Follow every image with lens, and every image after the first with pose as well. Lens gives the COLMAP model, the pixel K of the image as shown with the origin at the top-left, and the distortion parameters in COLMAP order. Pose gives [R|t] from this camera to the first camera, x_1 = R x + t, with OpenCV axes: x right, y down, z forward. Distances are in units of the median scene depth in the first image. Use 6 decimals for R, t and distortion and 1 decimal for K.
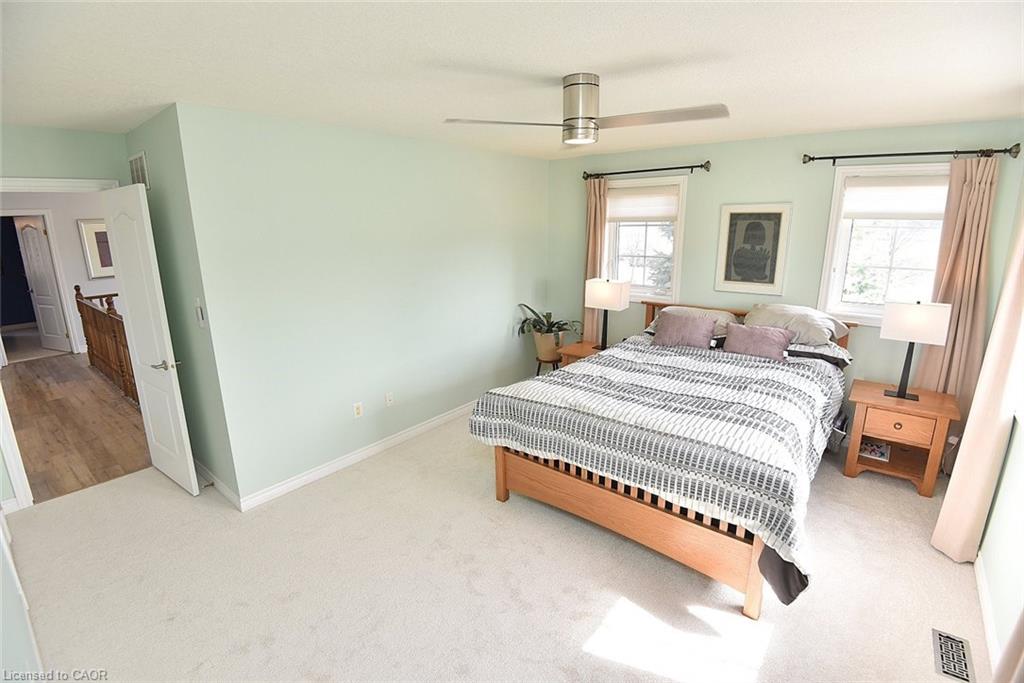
lens RADIAL K [[486.4, 0, 515.0], [0, 486.4, 341.0], [0, 0, 1]] dist [-0.032682, -0.004265]
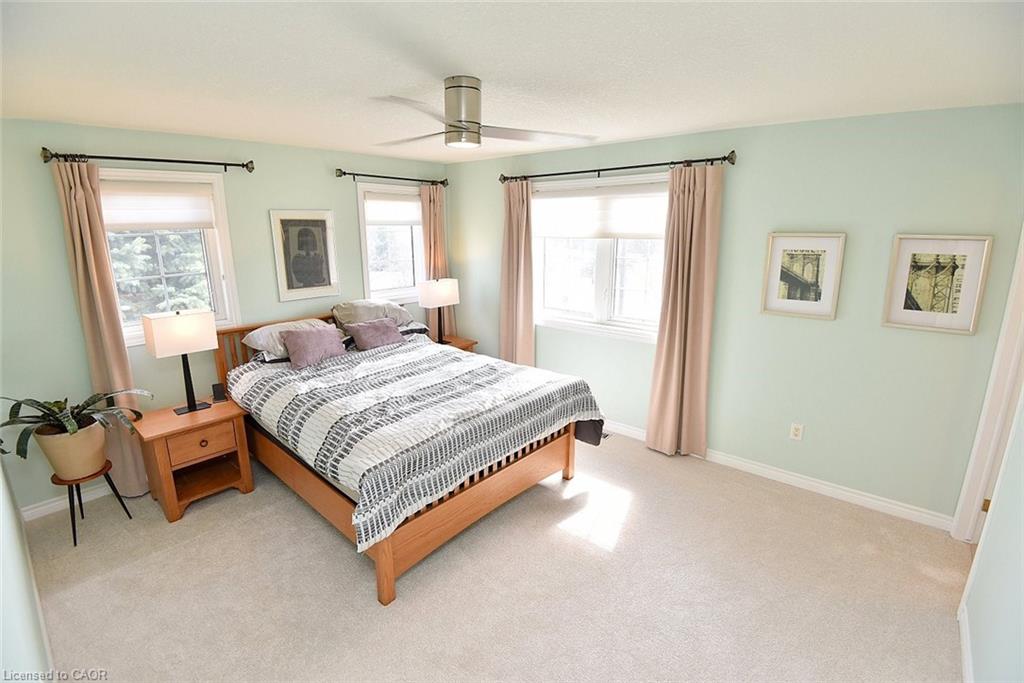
lens RADIAL K [[486.4, 0, 515.2], [0, 486.4, 342.6], [0, 0, 1]] dist [-0.032682, -0.004265]
pose [[0.002574, -0.225094, 0.974334, -0.632120], [0.241263, 0.945694, 0.217840, -0.153478], [-0.970456, 0.234510, 0.056741, 0.650174]]
